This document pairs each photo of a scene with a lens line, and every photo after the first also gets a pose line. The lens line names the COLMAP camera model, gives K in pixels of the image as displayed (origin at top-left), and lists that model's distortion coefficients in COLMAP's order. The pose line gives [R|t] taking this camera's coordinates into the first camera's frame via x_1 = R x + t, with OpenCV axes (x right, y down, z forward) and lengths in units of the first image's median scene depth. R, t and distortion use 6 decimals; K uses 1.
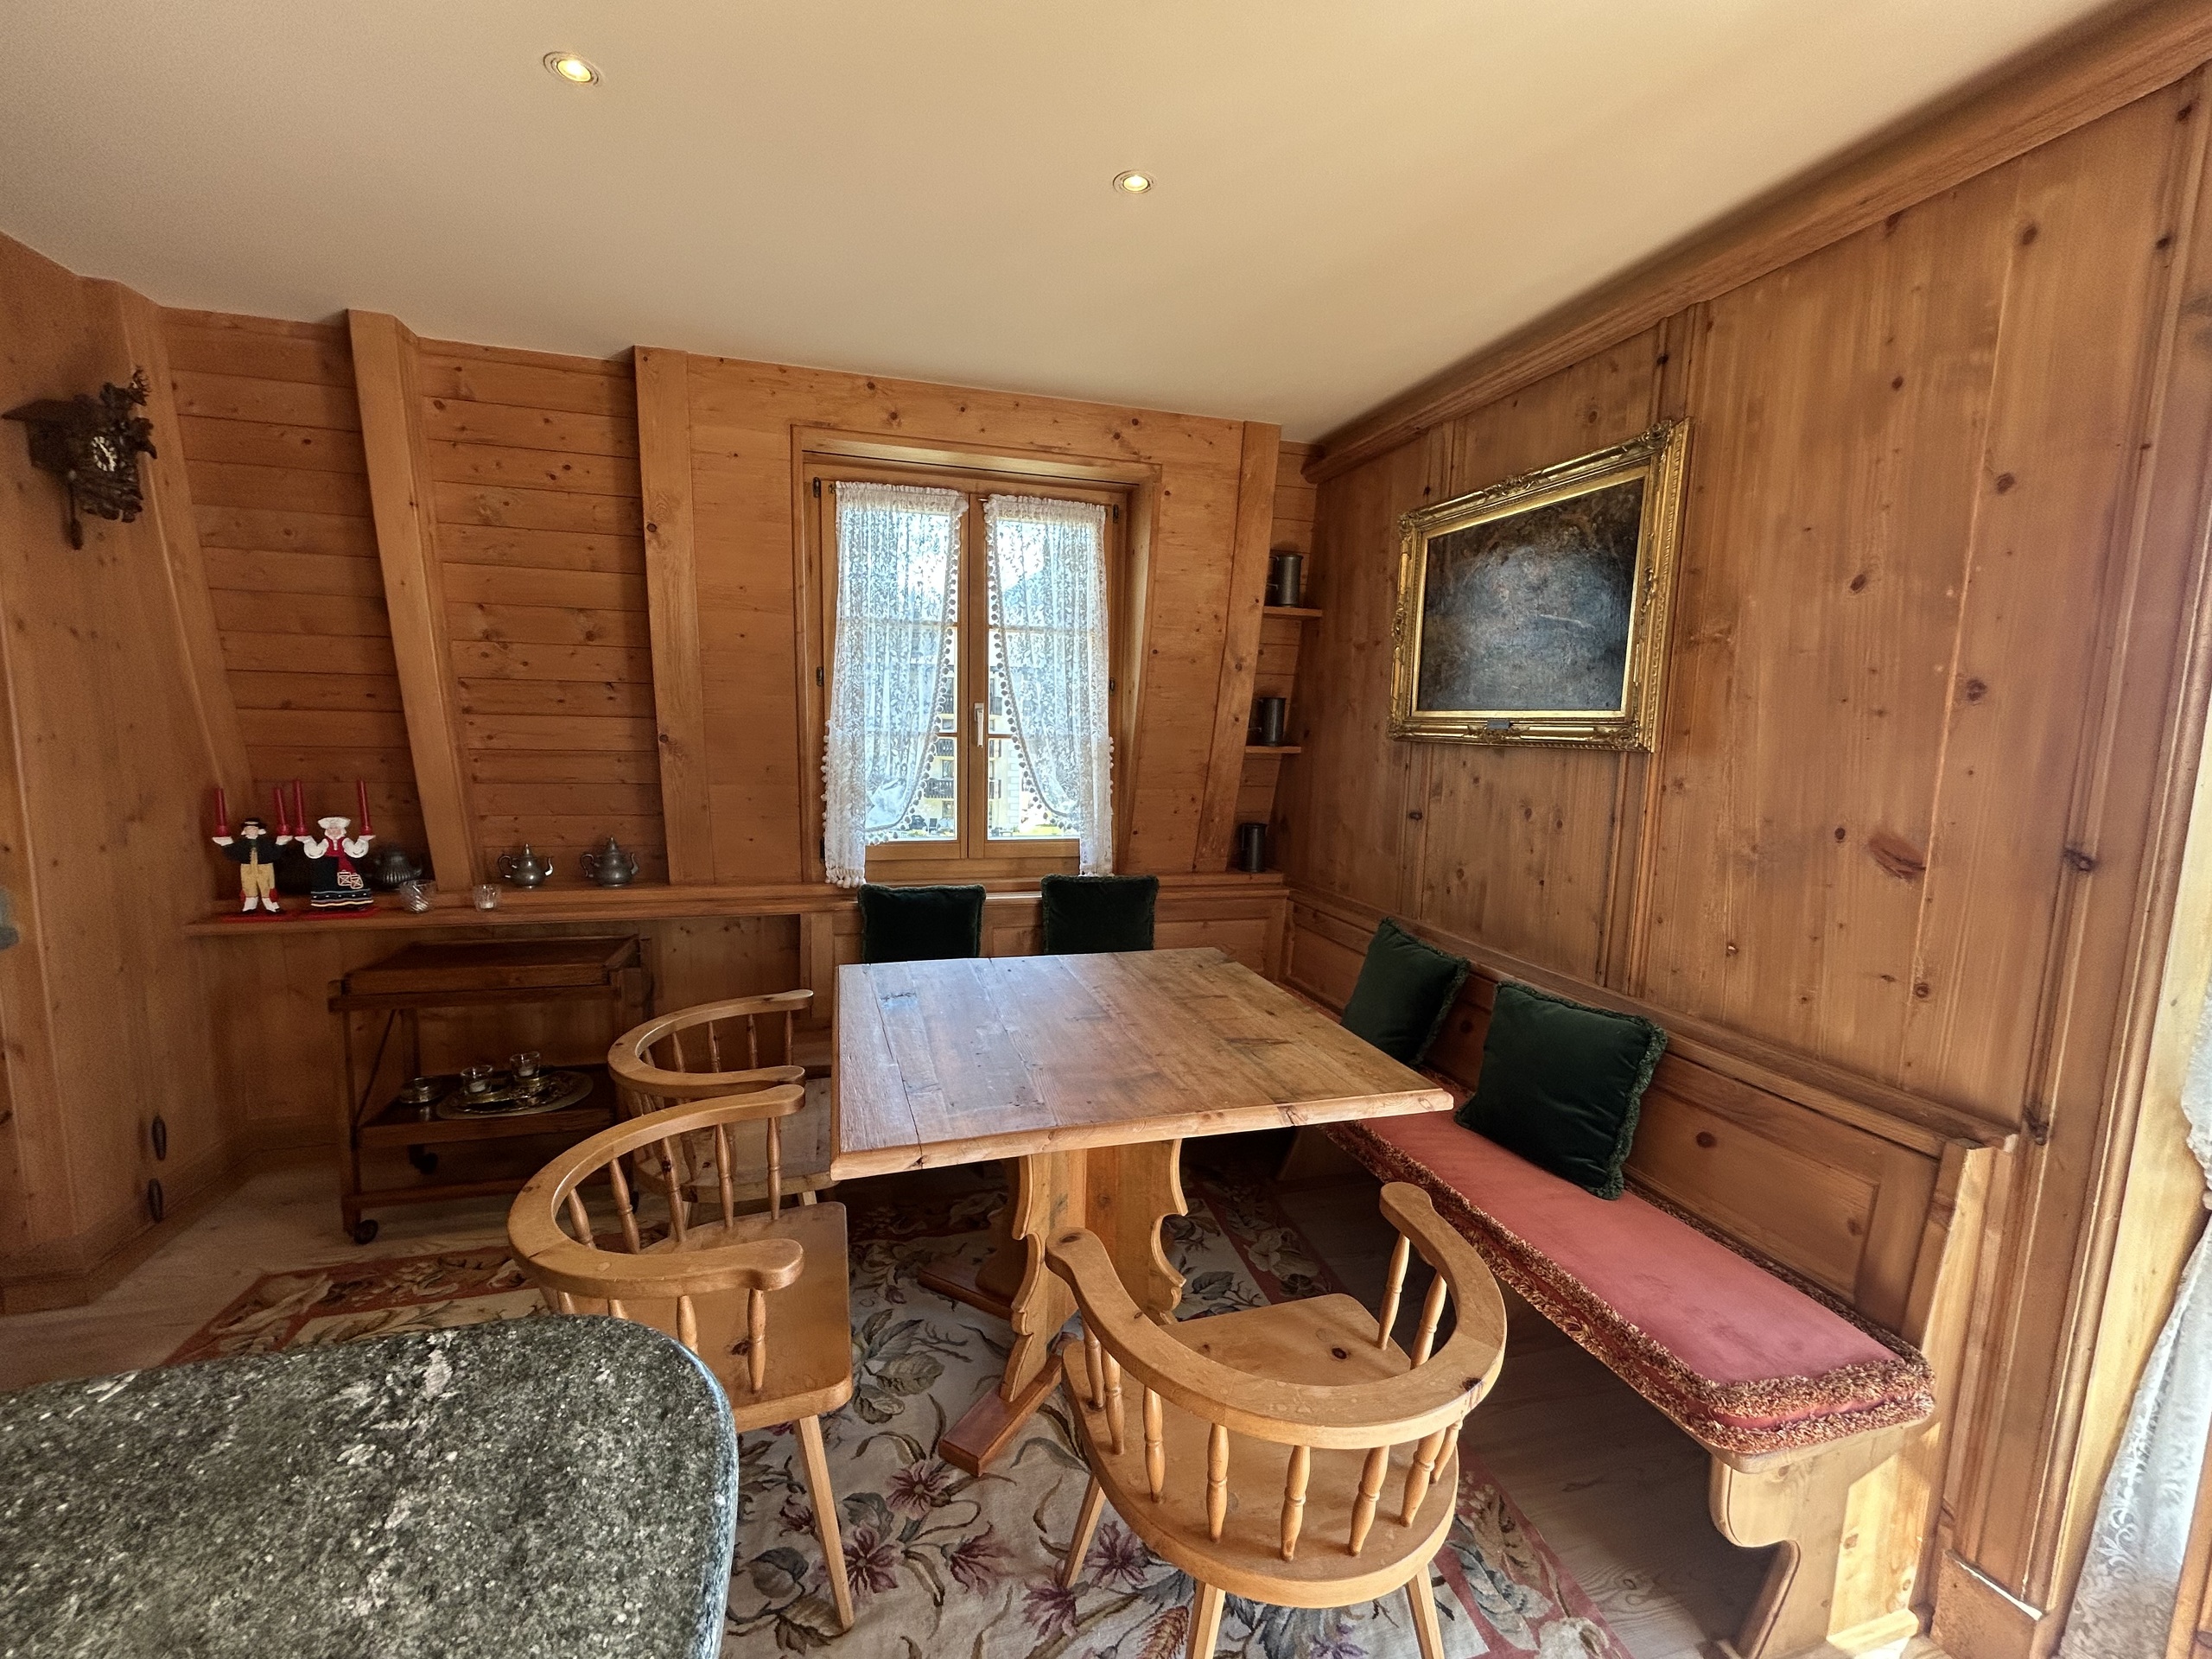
lens RADIAL K [[900.4, 0, 1106.4], [0, 900.4, 833.6], [0, 0, 1]] dist [0.001899, -0.001057]
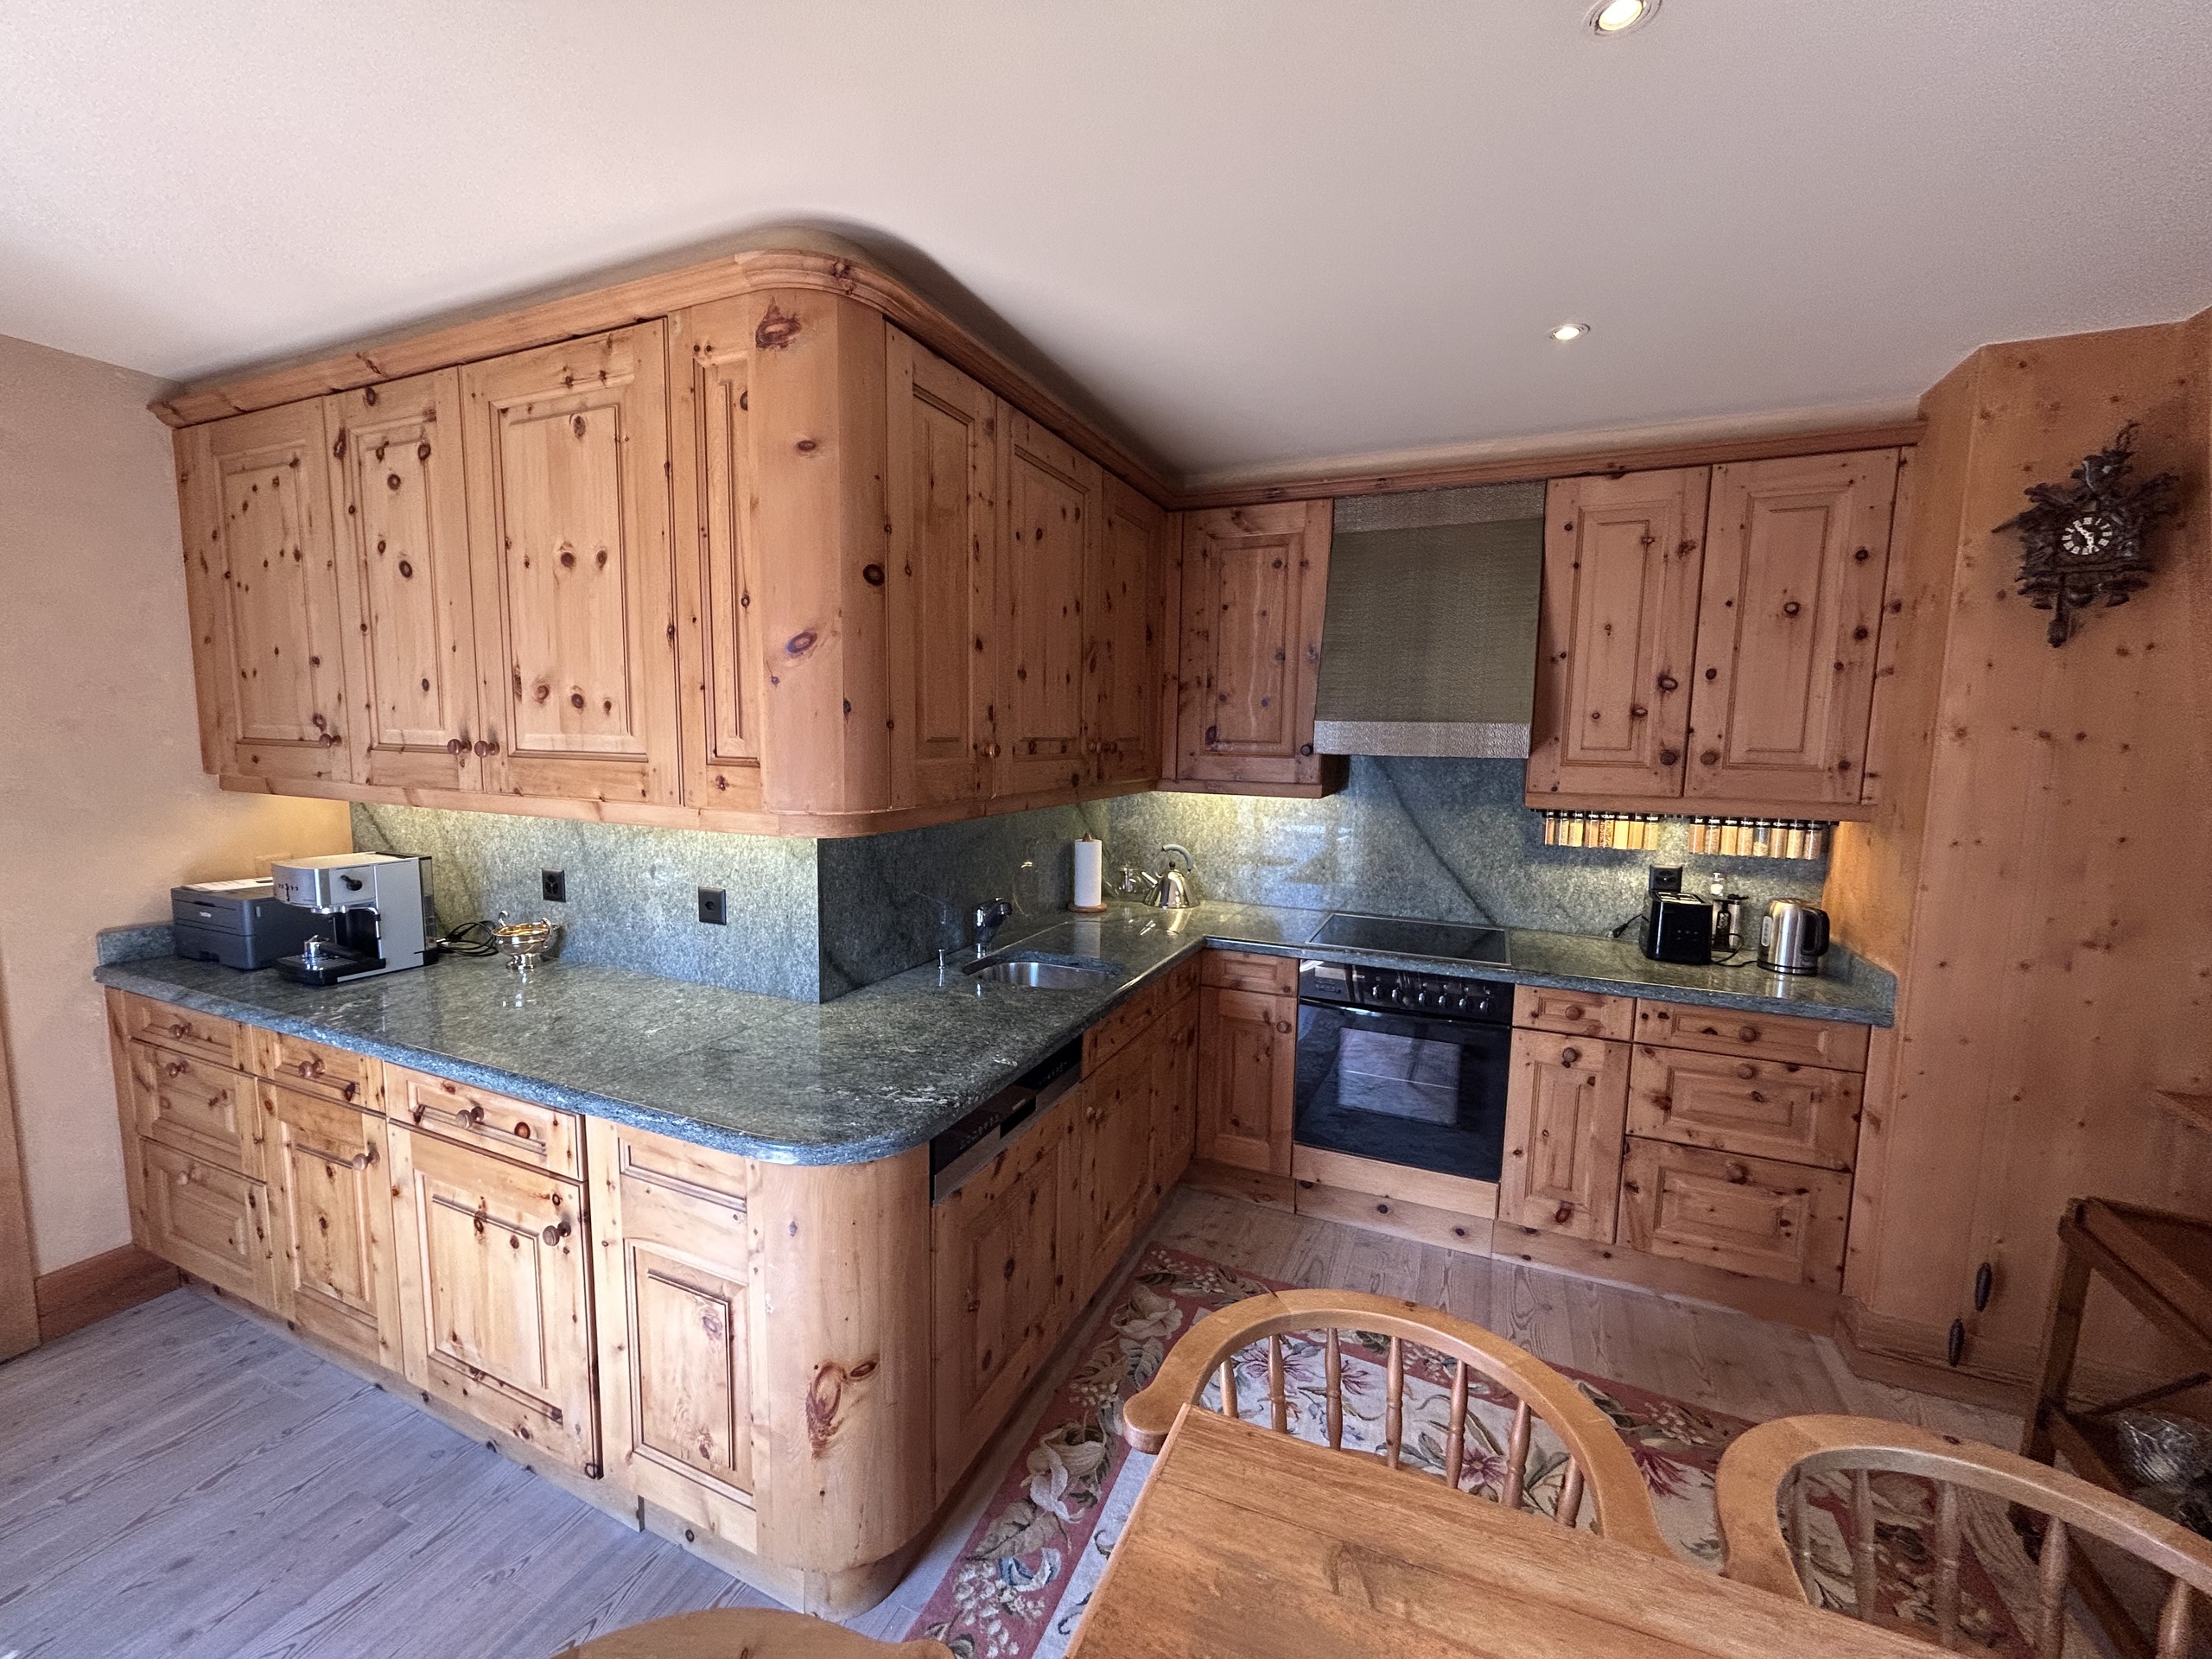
lens RADIAL K [[900.4, 0, 1102.5], [0, 900.4, 834.6], [0, 0, 1]] dist [0.001899, -0.001057]
pose [[-0.654480, 0.044858, -0.754748, 0.206235], [-0.124669, 0.978172, 0.166244, -0.159590], [0.745730, 0.202897, -0.634601, 0.901479]]
